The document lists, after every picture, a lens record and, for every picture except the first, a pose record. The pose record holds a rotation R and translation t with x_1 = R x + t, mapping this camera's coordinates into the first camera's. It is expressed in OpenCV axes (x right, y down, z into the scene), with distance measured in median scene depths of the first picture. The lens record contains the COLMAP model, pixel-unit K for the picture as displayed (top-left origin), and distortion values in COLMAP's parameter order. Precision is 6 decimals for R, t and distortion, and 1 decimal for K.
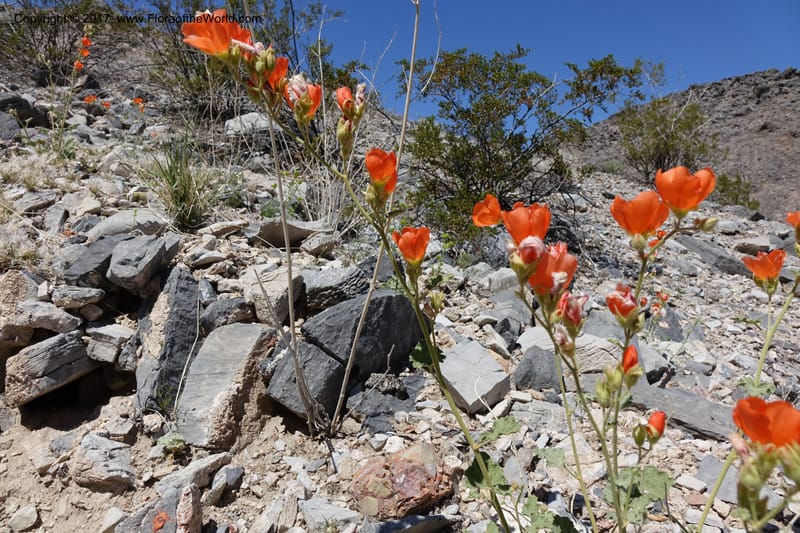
lens RADIAL K [[534.3, 0, 400.0], [0, 534.3, 266.5], [0, 0, 1]] dist [-0.008548, -0.007706]
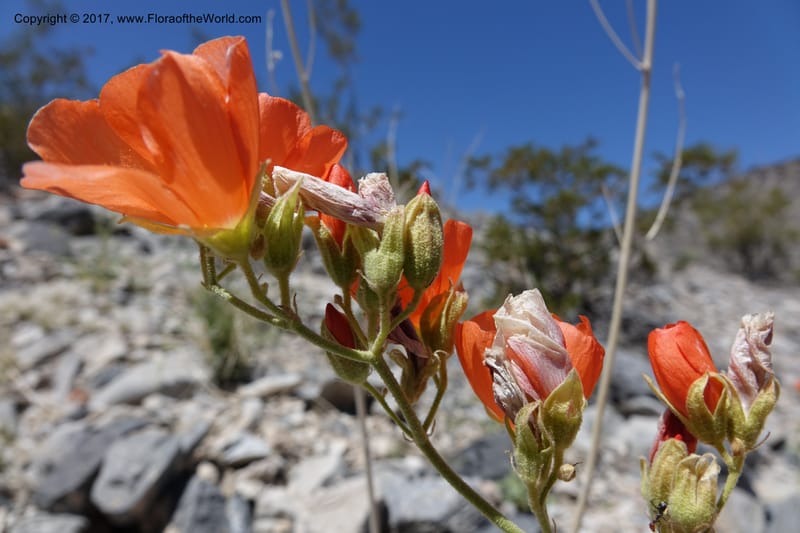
lens RADIAL K [[534.3, 0, 400.0], [0, 534.3, 266.5], [0, 0, 1]] dist [-0.008548, -0.007706]
pose [[0.994420, -0.021759, -0.103229, -0.095352], [0.004405, 0.986210, -0.165440, -0.151170], [0.105405, 0.164062, 0.980802, 0.339778]]
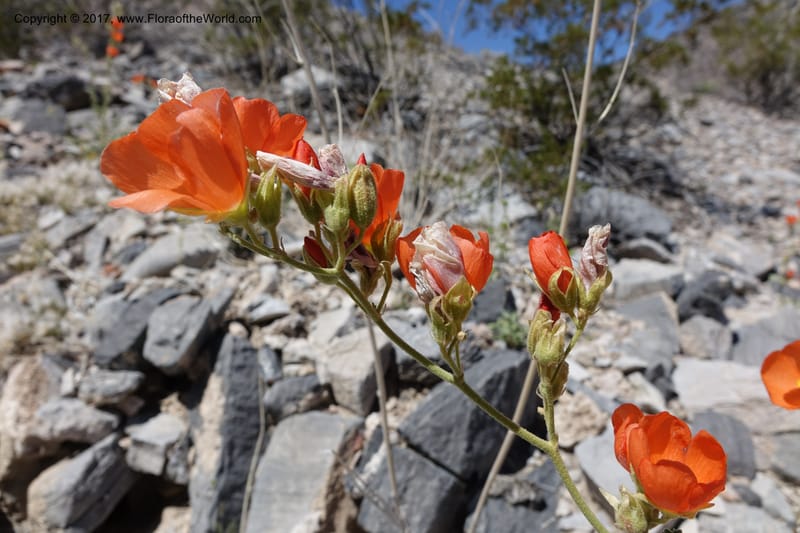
lens RADIAL K [[534.3, 0, 400.0], [0, 534.3, 266.5], [0, 0, 1]] dist [-0.008548, -0.007706]
pose [[0.990459, -0.047680, -0.129300, -0.070883], [0.061982, 0.992114, 0.108944, -0.169984], [0.123086, -0.115919, 0.985603, 0.285871]]
